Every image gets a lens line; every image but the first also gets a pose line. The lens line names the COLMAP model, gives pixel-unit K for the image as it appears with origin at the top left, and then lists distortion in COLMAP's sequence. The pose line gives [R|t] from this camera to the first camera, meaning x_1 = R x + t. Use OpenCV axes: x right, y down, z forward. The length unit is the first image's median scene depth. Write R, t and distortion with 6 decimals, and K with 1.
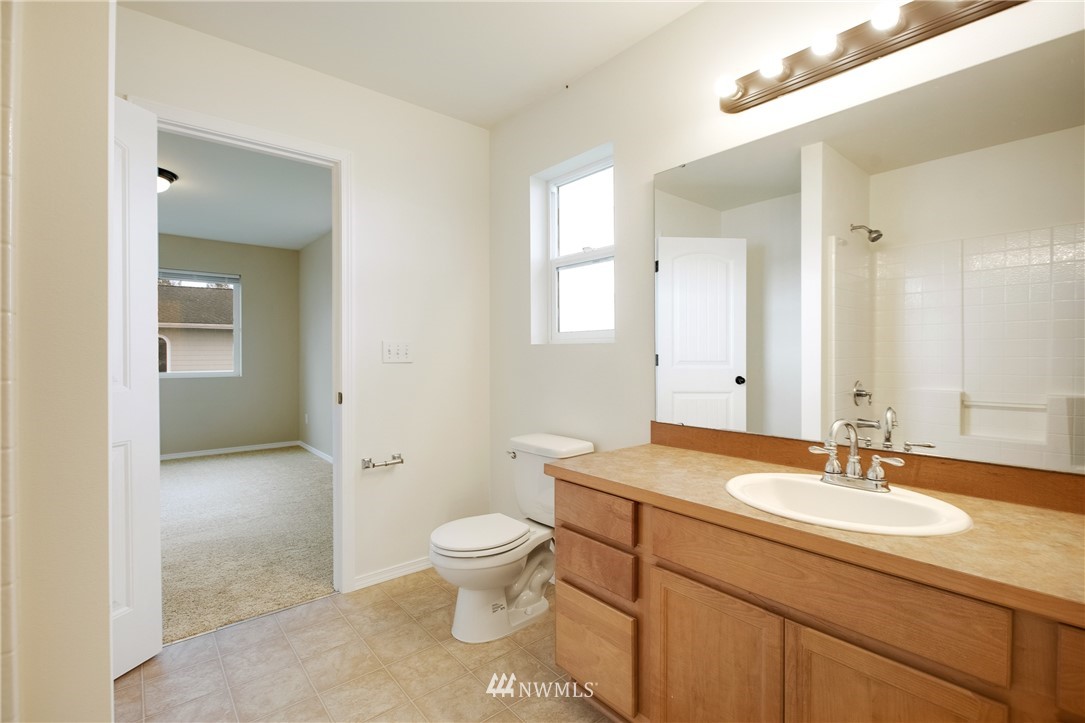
lens RADIAL K [[489.0, 0, 542.5], [0, 489.0, 361.5], [0, 0, 1]] dist [-0.011250, -0.000051]
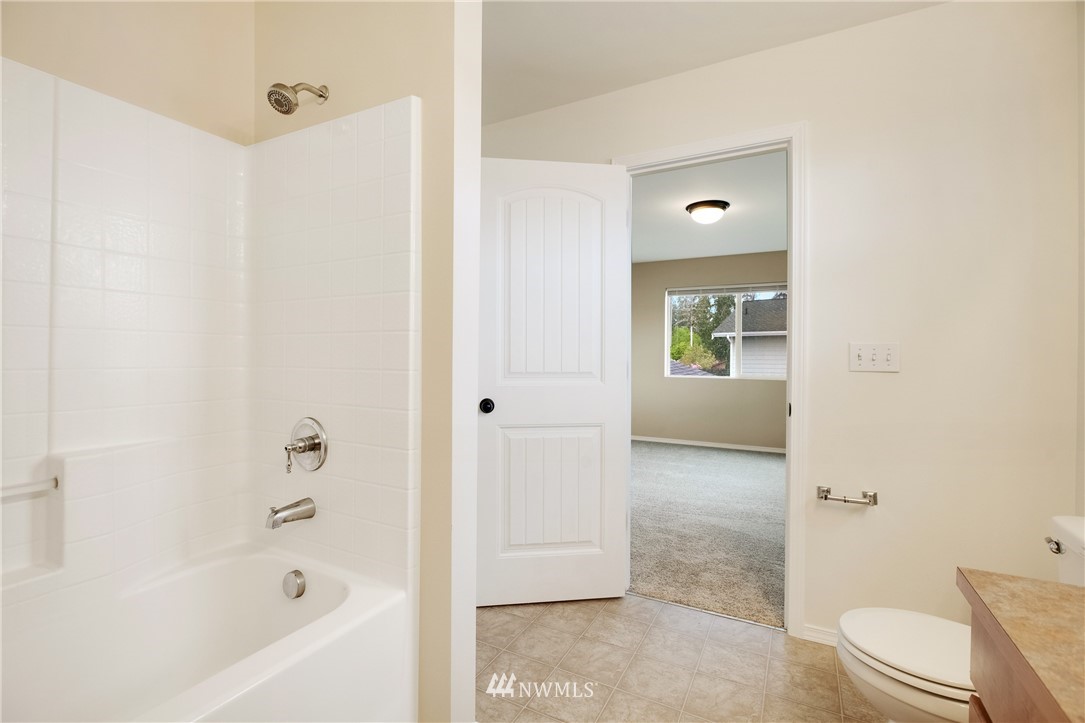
lens RADIAL K [[481.5, 0, 542.1], [0, 481.5, 366.1], [0, 0, 1]] dist [0.000824, 0.000135]
pose [[0.373982, 0.021519, -0.927186, 0.221431], [-0.024061, 0.999619, 0.013495, -0.004094], [0.927124, 0.017262, 0.374358, 0.269501]]
